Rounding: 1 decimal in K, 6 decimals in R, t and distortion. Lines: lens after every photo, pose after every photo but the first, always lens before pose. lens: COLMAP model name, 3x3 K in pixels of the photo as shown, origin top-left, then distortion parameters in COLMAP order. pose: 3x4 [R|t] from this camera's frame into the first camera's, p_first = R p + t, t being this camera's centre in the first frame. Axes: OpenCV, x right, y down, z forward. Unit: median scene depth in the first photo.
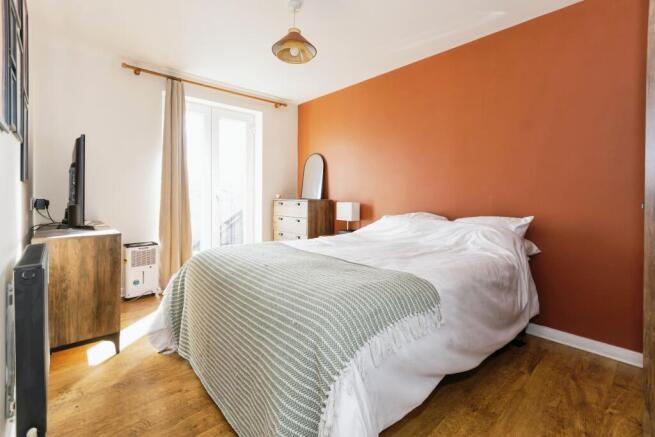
lens RADIAL K [[301.7, 0, 324.1], [0, 301.7, 194.8], [0, 0, 1]] dist [0.000259, 0.000048]
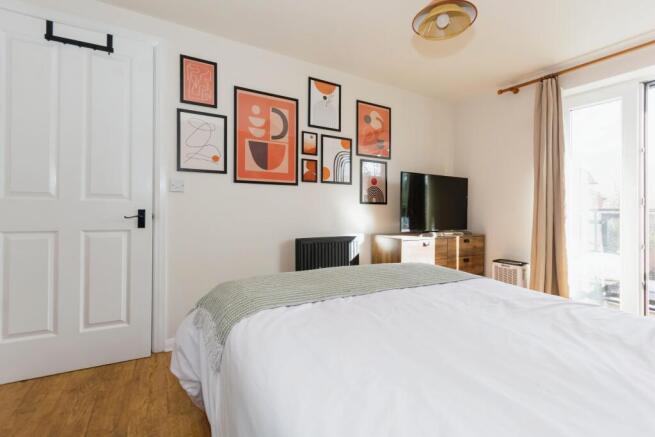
lens RADIAL K [[293.0, 0, 329.8], [0, 293.0, 205.7], [0, 0, 1]] dist [0.000704, 0.000279]
pose [[-0.181955, -0.005365, -0.983292, 0.467013], [-0.012911, 0.999912, -0.003067, -0.012996], [0.983222, 0.012137, -0.182009, 0.599343]]
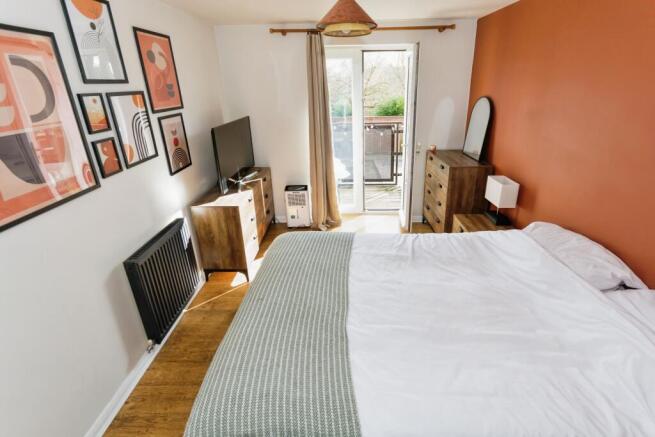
lens RADIAL K [[299.1, 0, 329.0], [0, 299.1, 181.5], [0, 0, 1]] dist [-0.001507, -0.000365]
pose [[0.726230, 0.191433, -0.660260, 0.299682], [0.029471, 0.950893, 0.308113, -0.239249], [0.686819, -0.243219, 0.684926, 0.264919]]
